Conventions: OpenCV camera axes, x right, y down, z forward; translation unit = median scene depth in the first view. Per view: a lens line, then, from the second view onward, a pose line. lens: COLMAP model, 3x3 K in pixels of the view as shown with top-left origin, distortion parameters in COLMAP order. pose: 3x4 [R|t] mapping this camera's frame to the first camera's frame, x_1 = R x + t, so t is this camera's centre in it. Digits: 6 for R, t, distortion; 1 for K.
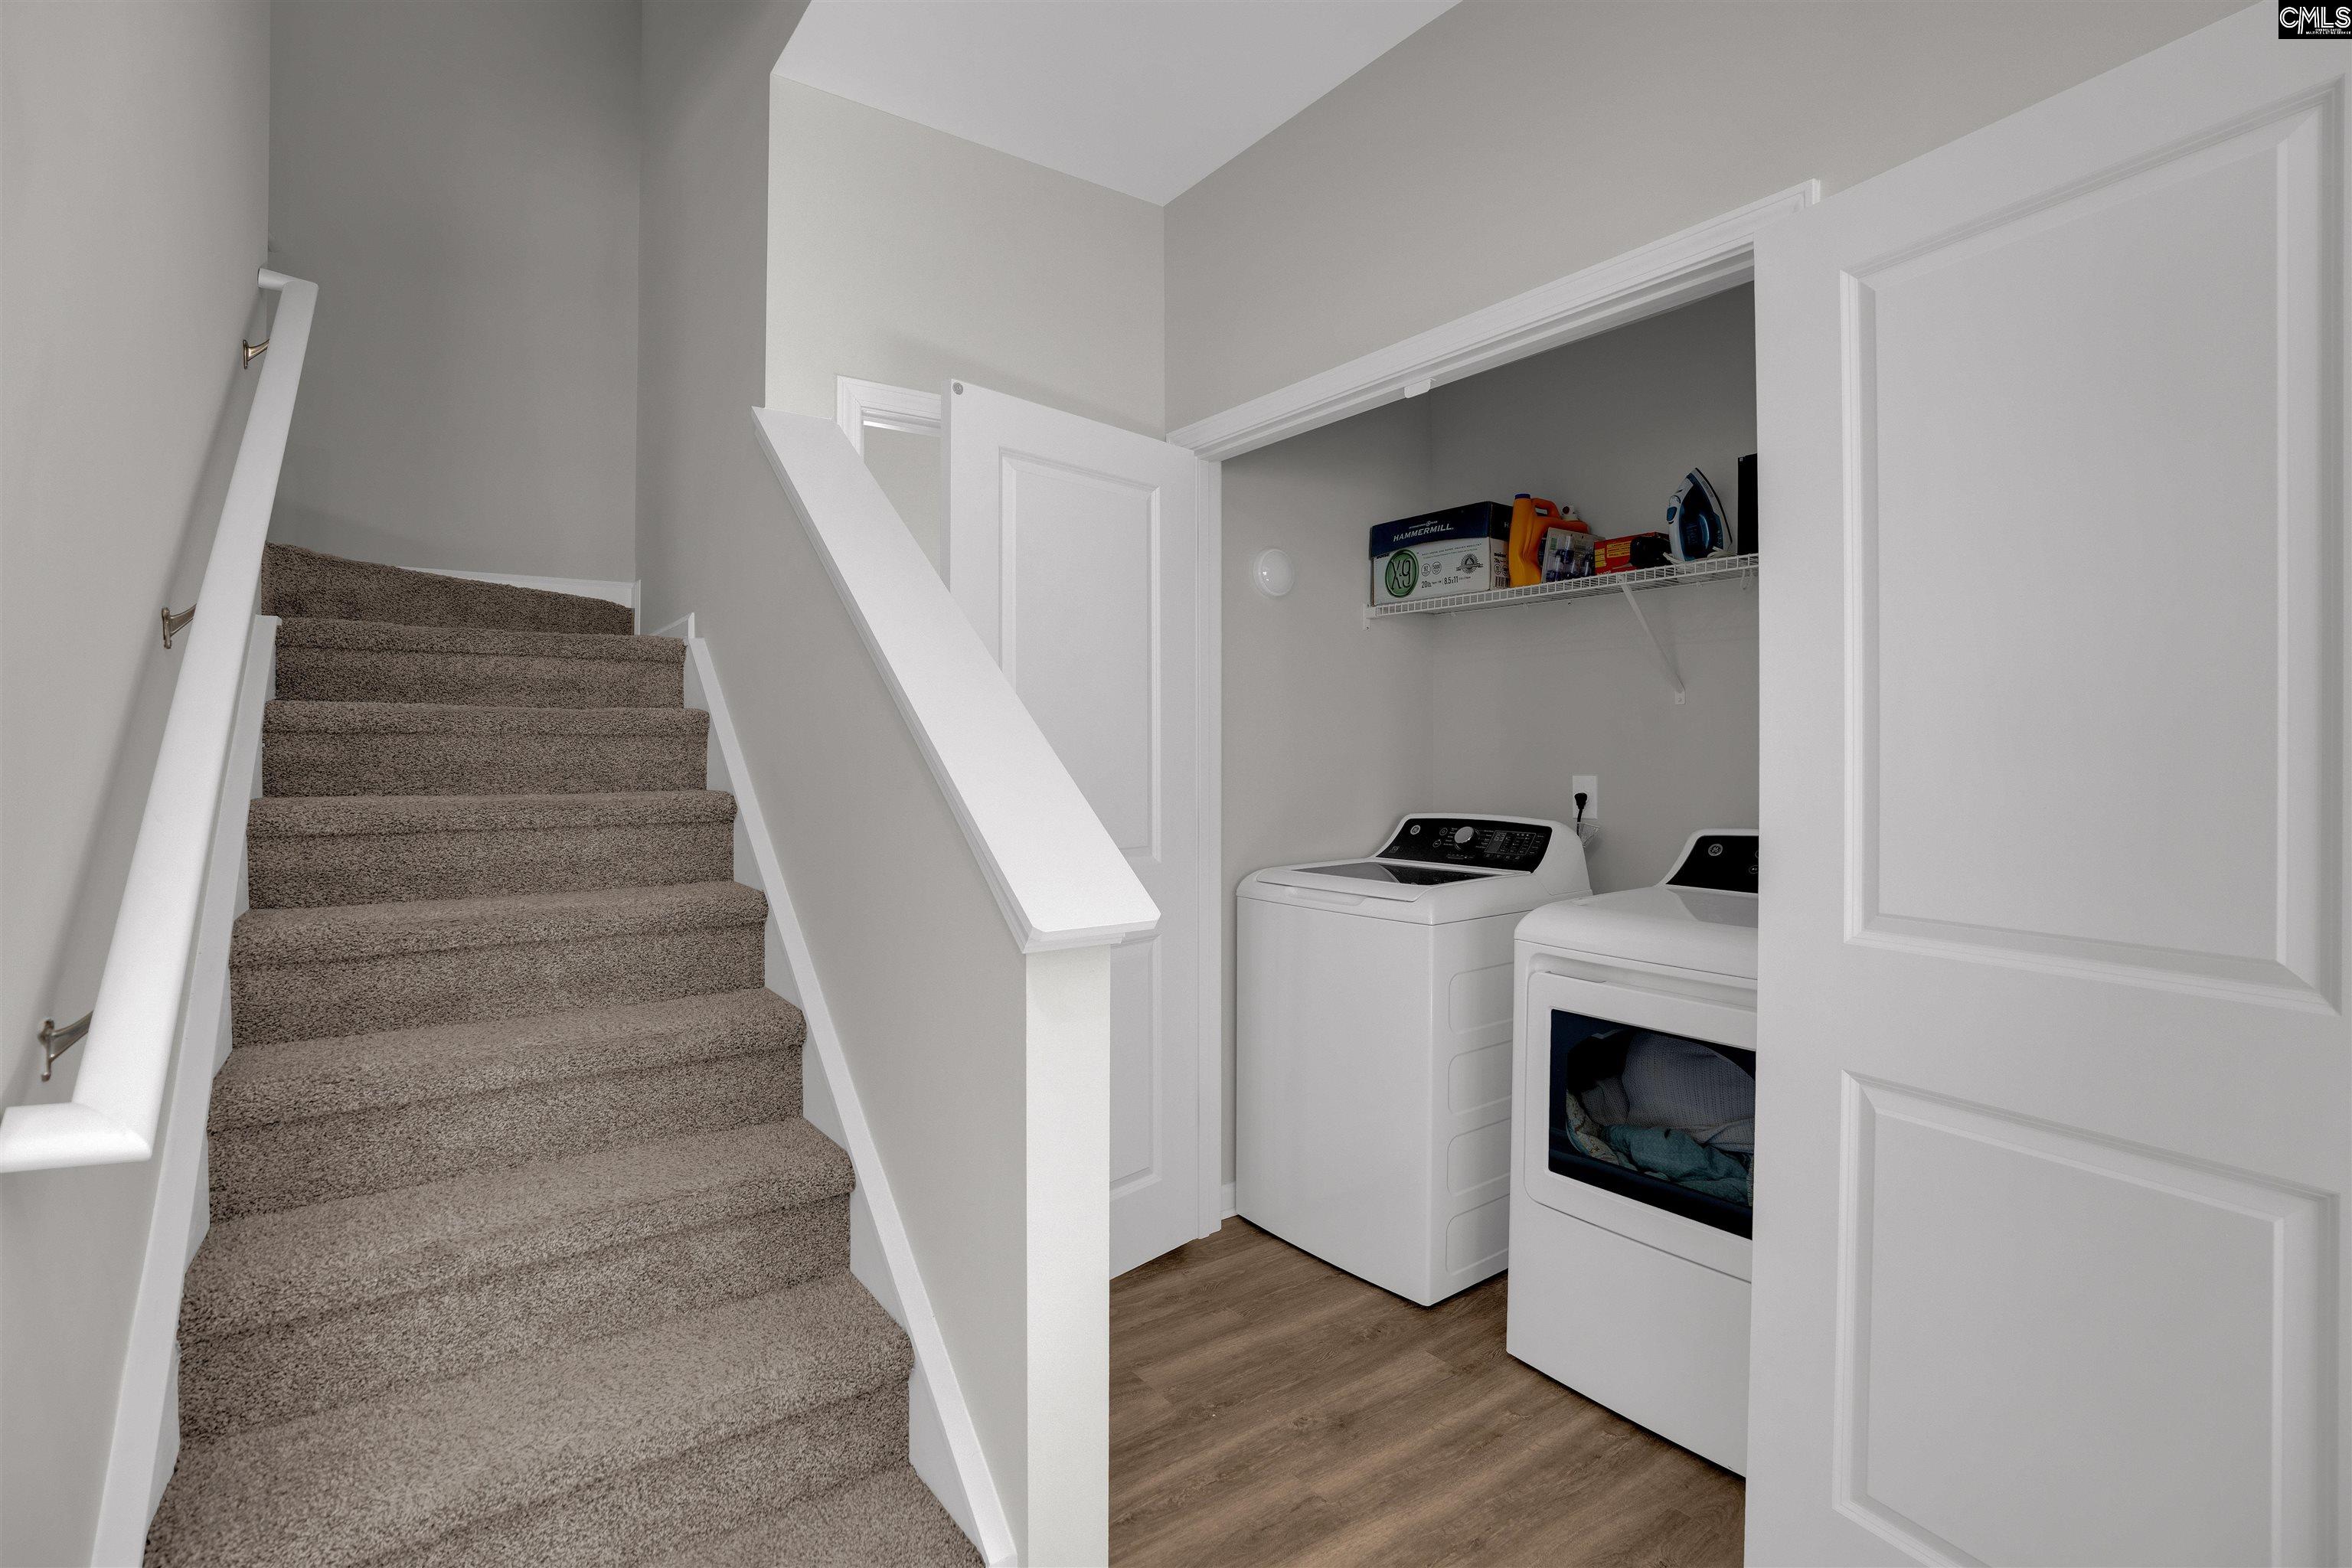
lens RADIAL K [[1114.2, 0, 1192.8], [0, 1114.2, 735.1], [0, 0, 1]] dist [-0.068756, 0.028459]
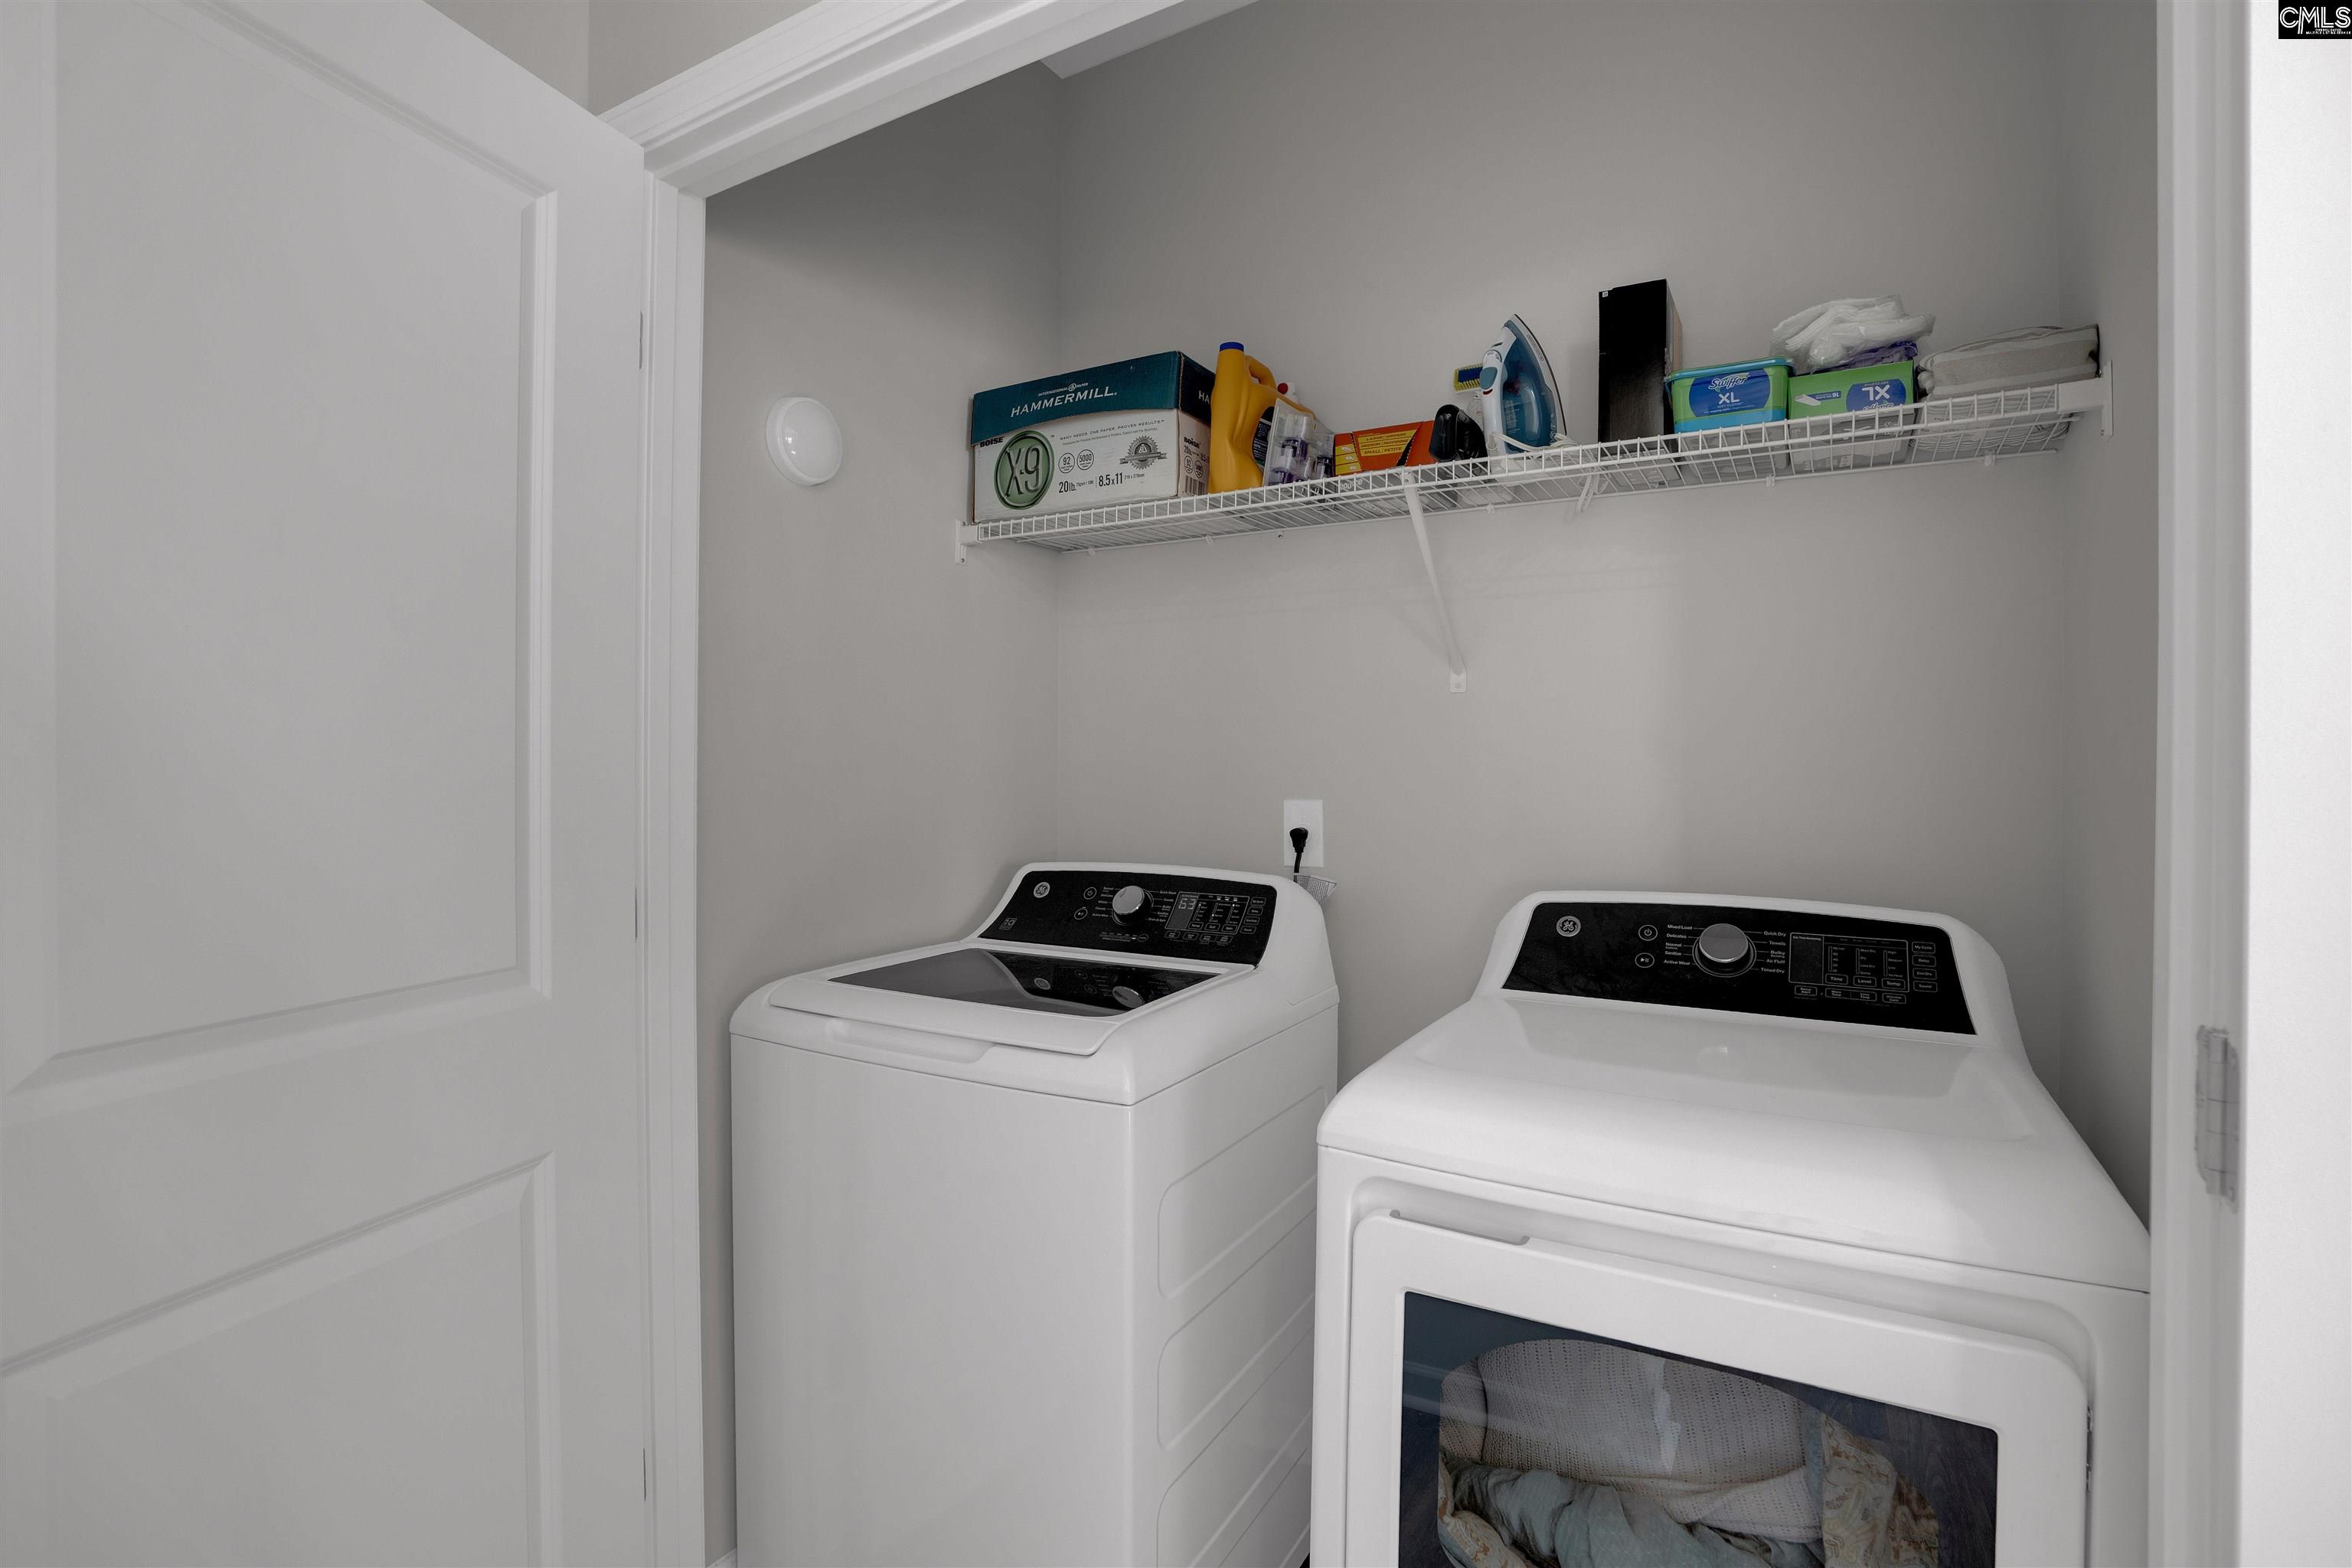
lens RADIAL K [[1134.6, 0, 1173.5], [0, 1134.6, 763.8], [0, 0, 1]] dist [-0.069598, 0.030625]
pose [[0.923049, 0.004598, 0.384656, 0.028547], [-0.010387, 0.999862, 0.012973, 0.007130], [-0.384543, -0.015970, 0.922969, 0.420913]]
